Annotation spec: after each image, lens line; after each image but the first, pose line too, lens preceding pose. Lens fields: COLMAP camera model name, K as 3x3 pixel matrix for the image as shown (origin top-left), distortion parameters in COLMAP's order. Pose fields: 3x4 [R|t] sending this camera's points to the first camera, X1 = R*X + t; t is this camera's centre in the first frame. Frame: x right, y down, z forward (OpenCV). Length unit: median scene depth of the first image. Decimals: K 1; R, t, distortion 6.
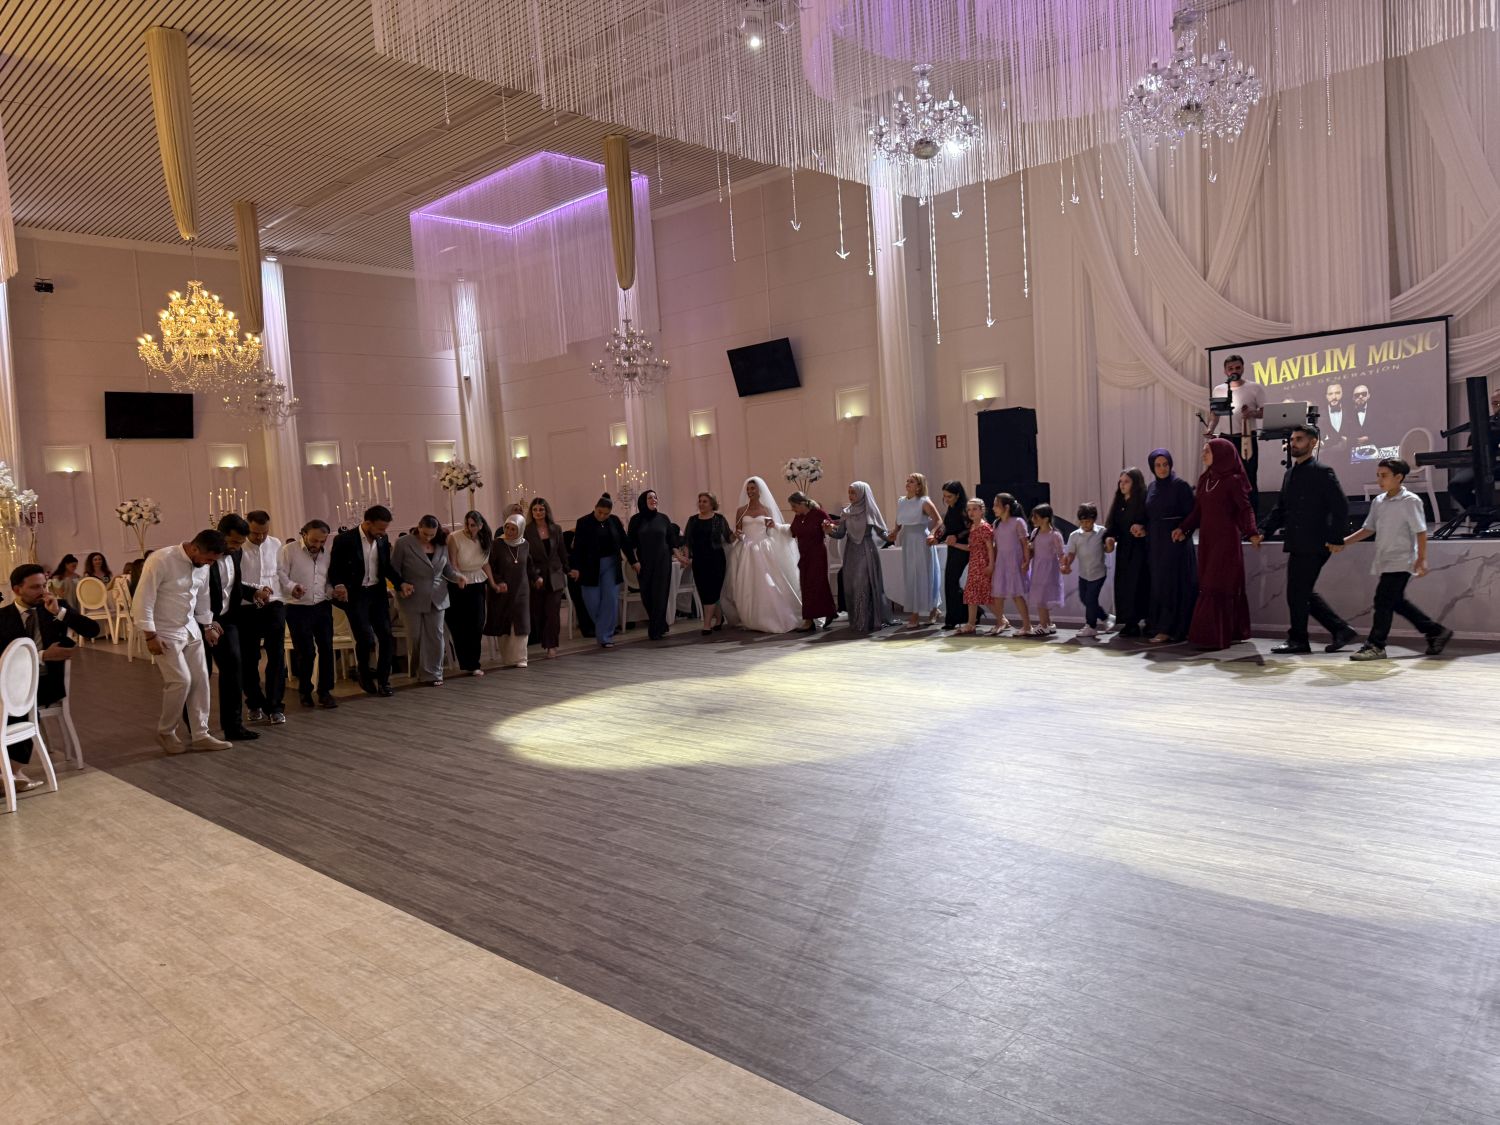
lens RADIAL K [[1067.3, 0, 750.6], [0, 1067.3, 565.1], [0, 0, 1]] dist [0.003922, -0.006993]
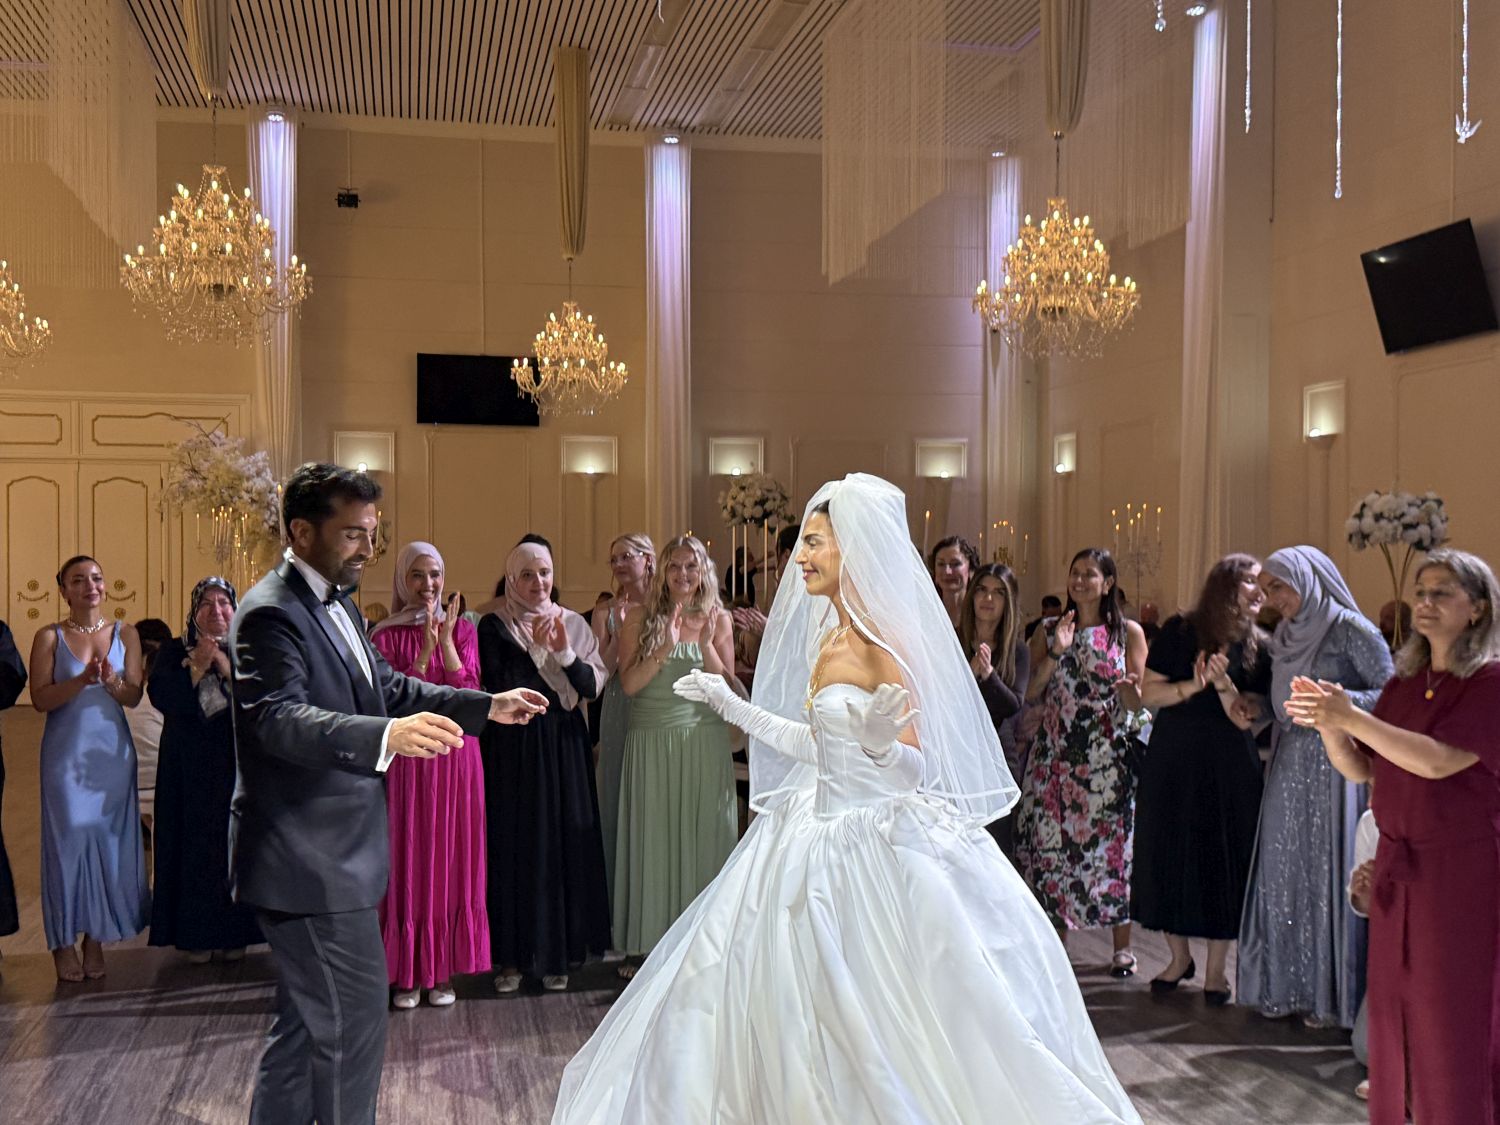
lens RADIAL K [[1768.5, 0, 745.9], [0, 1768.5, 561.7], [0, 0, 1]] dist [0.010970, 0.000000]
pose [[0.818728, 0.061762, -0.570851, 0.196949], [-0.089623, 0.995758, -0.020805, -0.028291], [0.567145, 0.068195, 0.820790, 0.218175]]
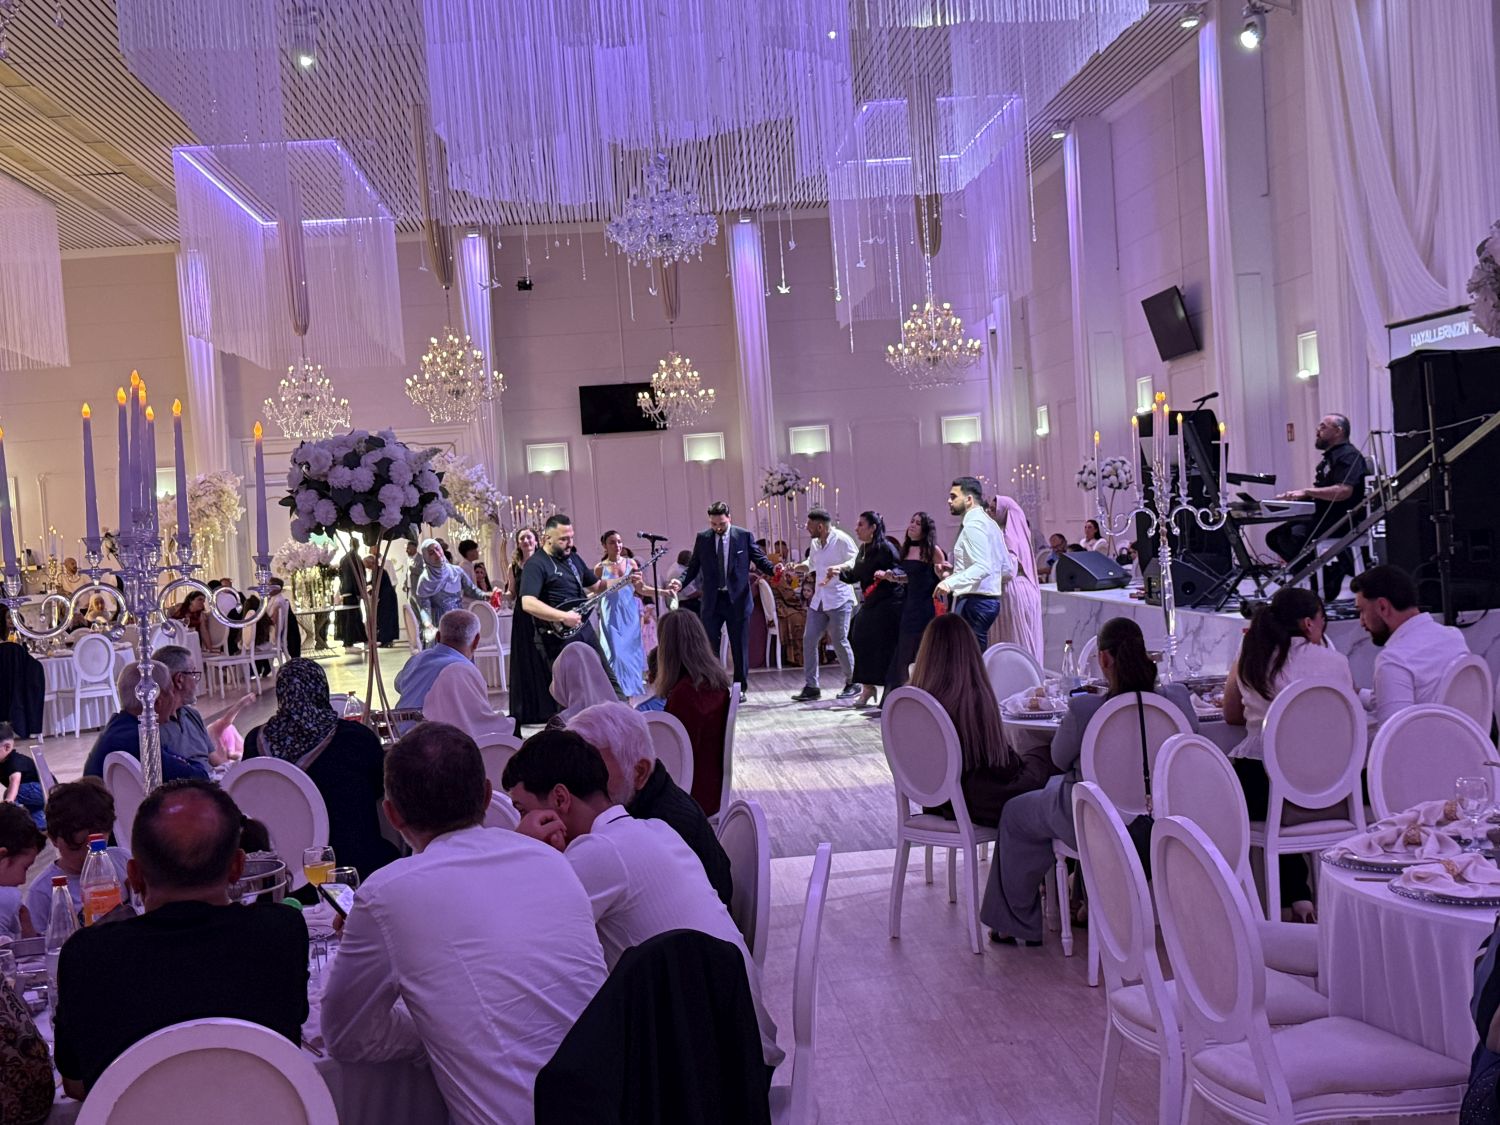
lens RADIAL K [[1886.3, 0, 750.2], [0, 1886.3, 565.4], [0, 0, 1]] dist [-0.238364, 0.000000]
pose [[0.747790, 0.024584, -0.663481, 0.614580], [-0.017437, 0.999697, 0.017389, -0.034290], [0.663707, -0.001435, 0.747991, -0.147840]]
